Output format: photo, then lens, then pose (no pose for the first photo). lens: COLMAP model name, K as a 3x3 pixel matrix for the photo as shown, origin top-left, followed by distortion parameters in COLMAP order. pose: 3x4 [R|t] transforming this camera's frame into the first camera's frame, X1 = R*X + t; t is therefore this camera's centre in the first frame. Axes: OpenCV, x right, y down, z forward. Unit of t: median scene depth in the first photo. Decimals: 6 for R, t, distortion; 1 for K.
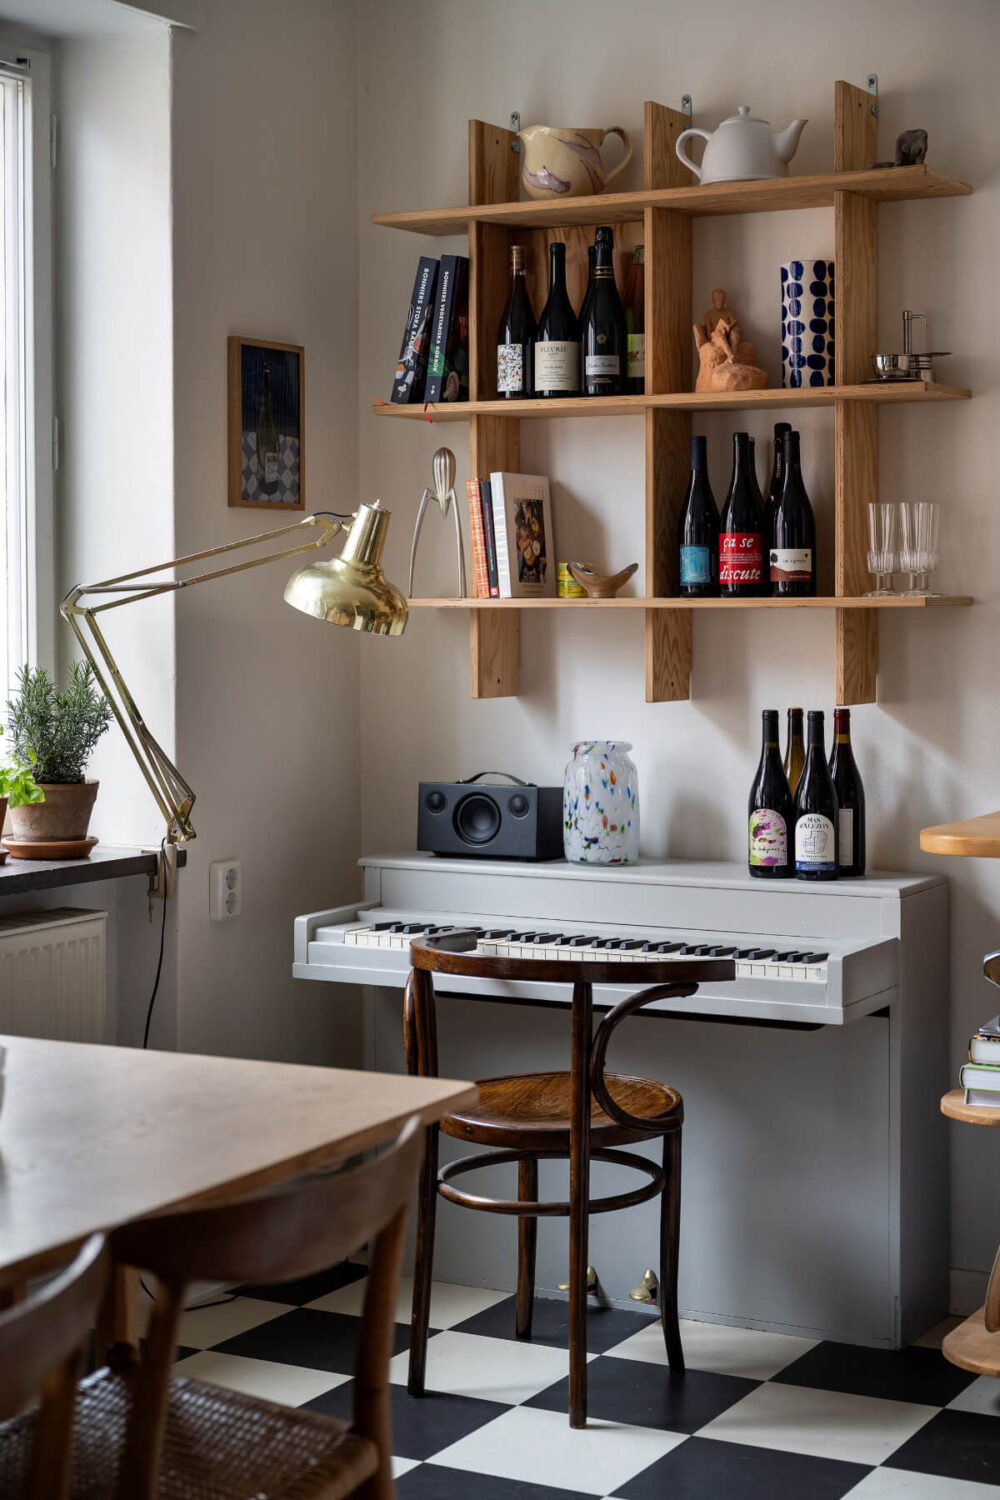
lens RADIAL K [[2603.2, 0, 399.3], [0, 2603.2, 618.1], [0, 0, 1]] dist [0.015277, 0.000000]
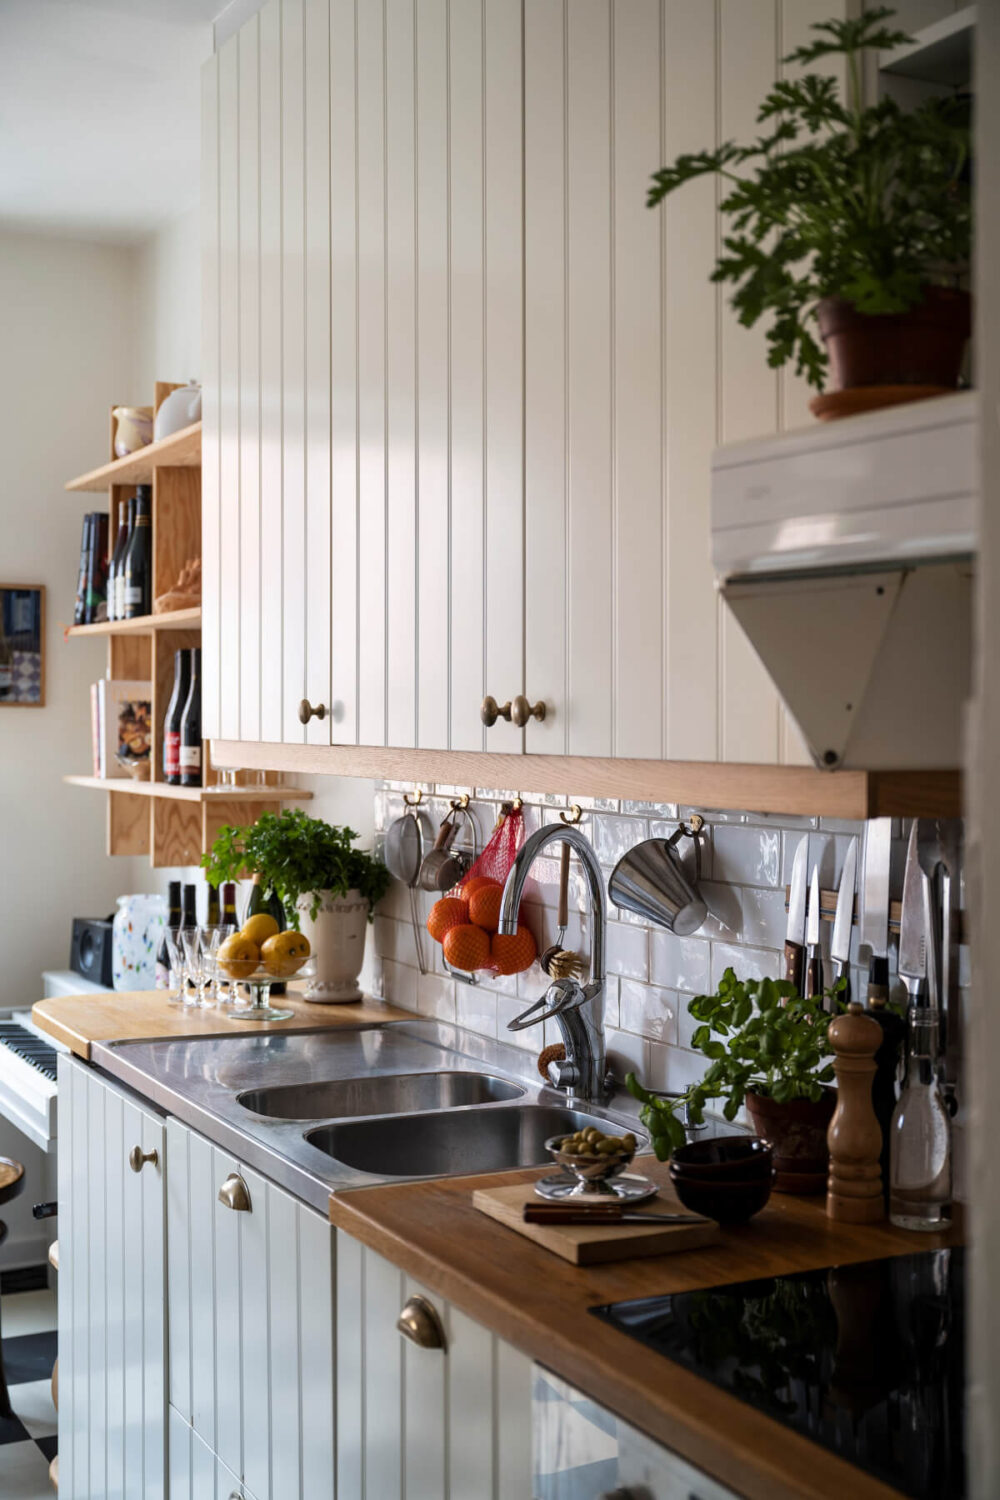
lens RADIAL K [[1776.0, 0, 480.6], [0, 1776.0, 724.8], [0, 0, 1]] dist [-0.016116, 0.000000]
pose [[0.843275, 0.010950, -0.537371, 0.658335], [-0.011016, 0.999935, 0.003089, -0.038614], [0.537369, 0.003315, 0.843341, 0.360418]]
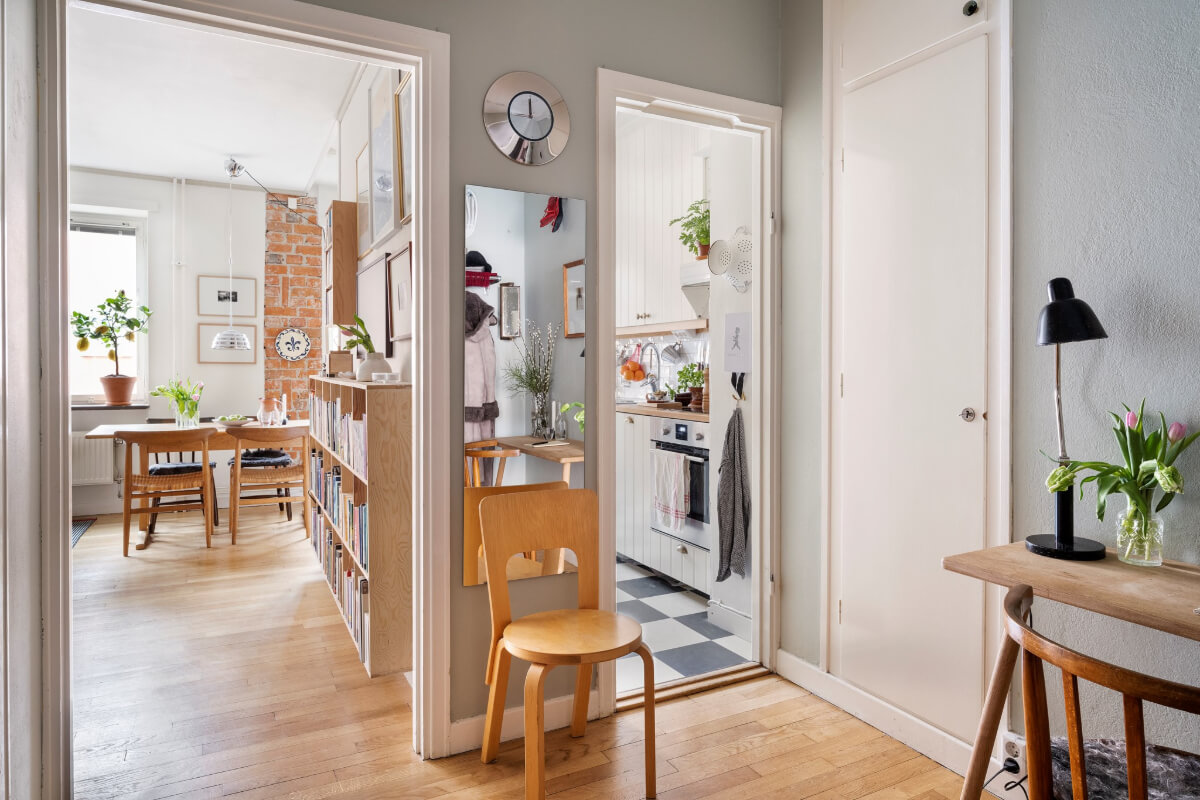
lens RADIAL K [[714.7, 0, 597.8], [0, 714.7, 364.3], [0, 0, 1]] dist [-0.005978, -0.000211]
pose [[0.839640, 0.006282, -0.543106, 0.864848], [-0.013434, 0.999867, -0.009203, 0.027379], [0.542976, 0.015023, 0.839614, -0.039470]]
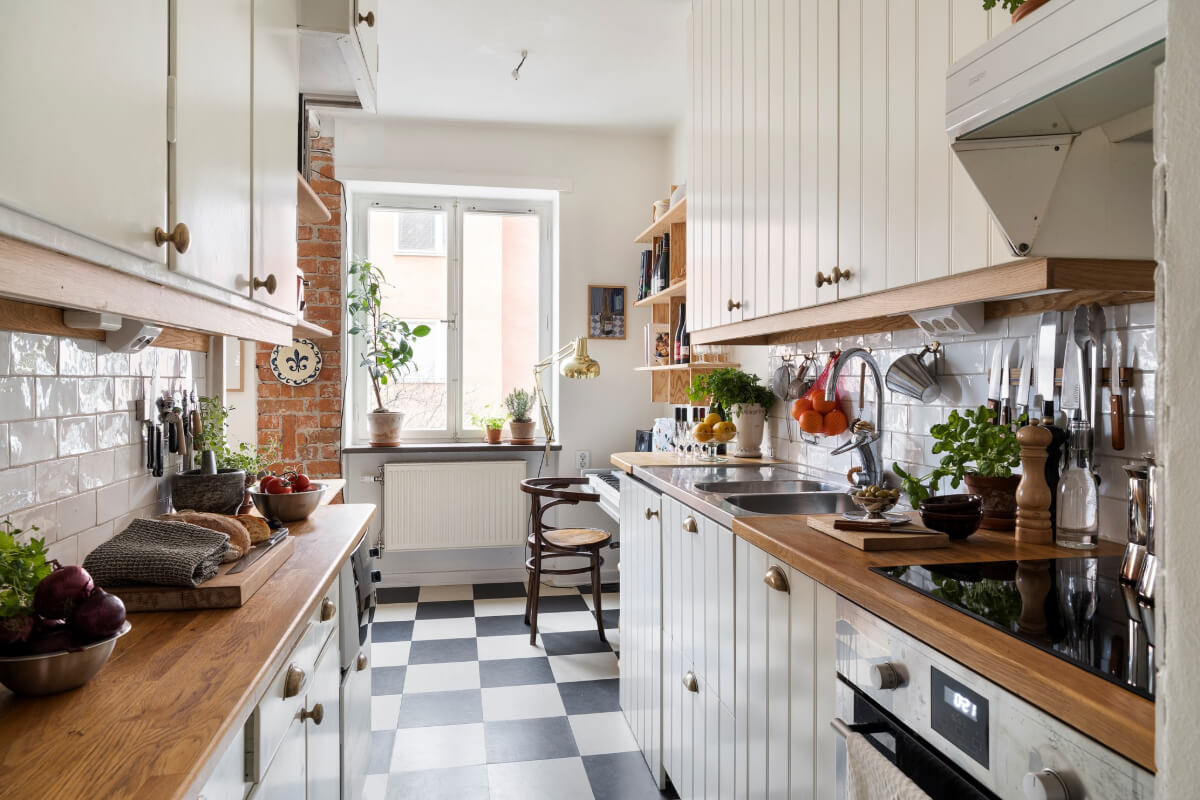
lens RADIAL K [[745.1, 0, 605.4], [0, 745.1, 393.6], [0, 0, 1]] dist [-0.001805, 0.003633]
pose [[0.651007, 0.018334, -0.758851, 0.629208], [-0.009685, 0.999828, 0.015847, 0.008895], [0.759010, -0.002968, 0.651072, 0.421578]]
